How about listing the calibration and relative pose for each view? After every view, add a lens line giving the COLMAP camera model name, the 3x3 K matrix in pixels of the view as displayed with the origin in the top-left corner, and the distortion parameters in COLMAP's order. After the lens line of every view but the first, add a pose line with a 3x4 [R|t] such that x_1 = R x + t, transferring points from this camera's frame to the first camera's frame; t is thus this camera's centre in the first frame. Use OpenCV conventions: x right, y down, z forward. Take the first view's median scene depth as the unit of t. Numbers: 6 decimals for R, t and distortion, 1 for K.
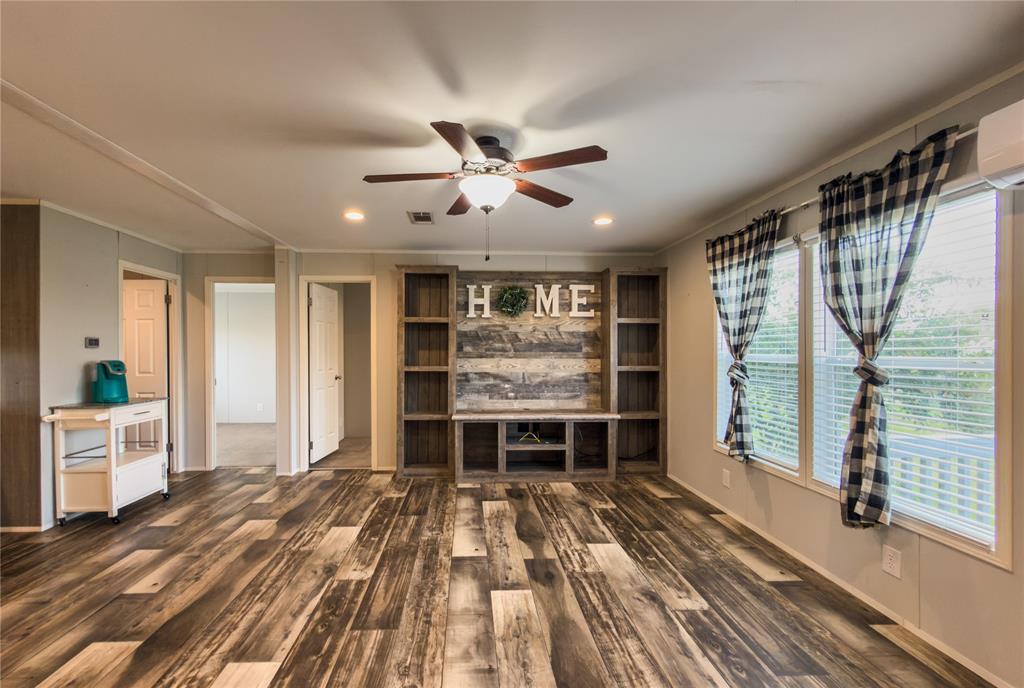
lens RADIAL K [[453.3, 0, 508.0], [0, 453.3, 351.5], [0, 0, 1]] dist [-0.000534, 0.000103]
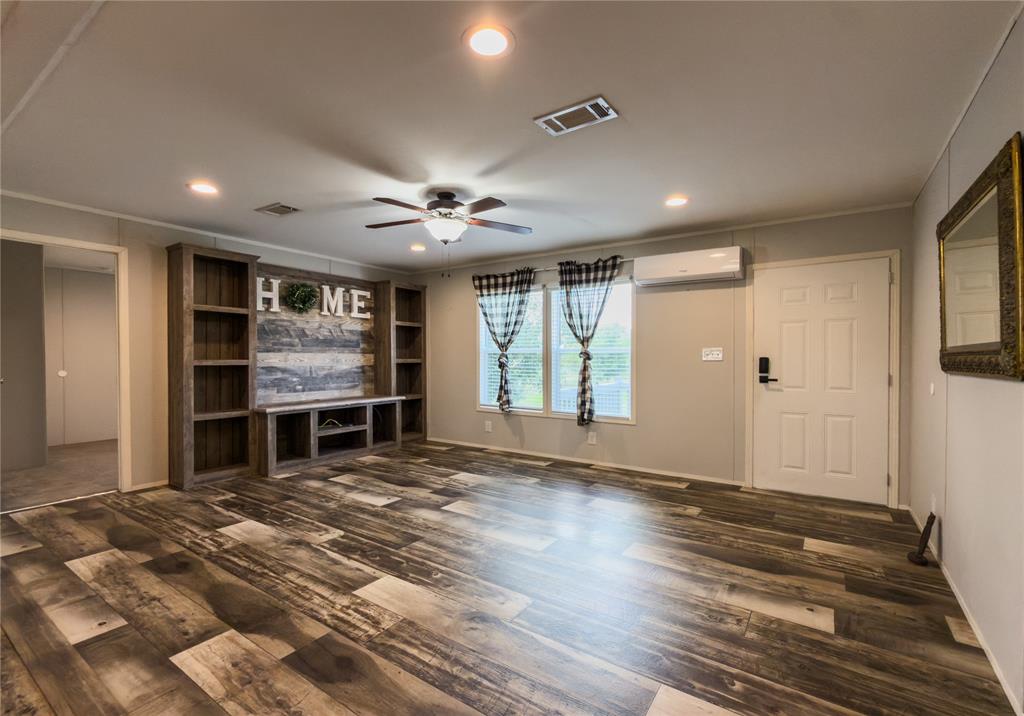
lens RADIAL K [[450.7, 0, 512.0], [0, 450.7, 358.0], [0, 0, 1]] dist [0.001777, 0.000291]
pose [[0.610602, 0.000383, 0.791938, -0.661803], [0.001511, 0.999997, -0.001649, 0.037867], [-0.791936, 0.002203, 0.610600, -0.029395]]
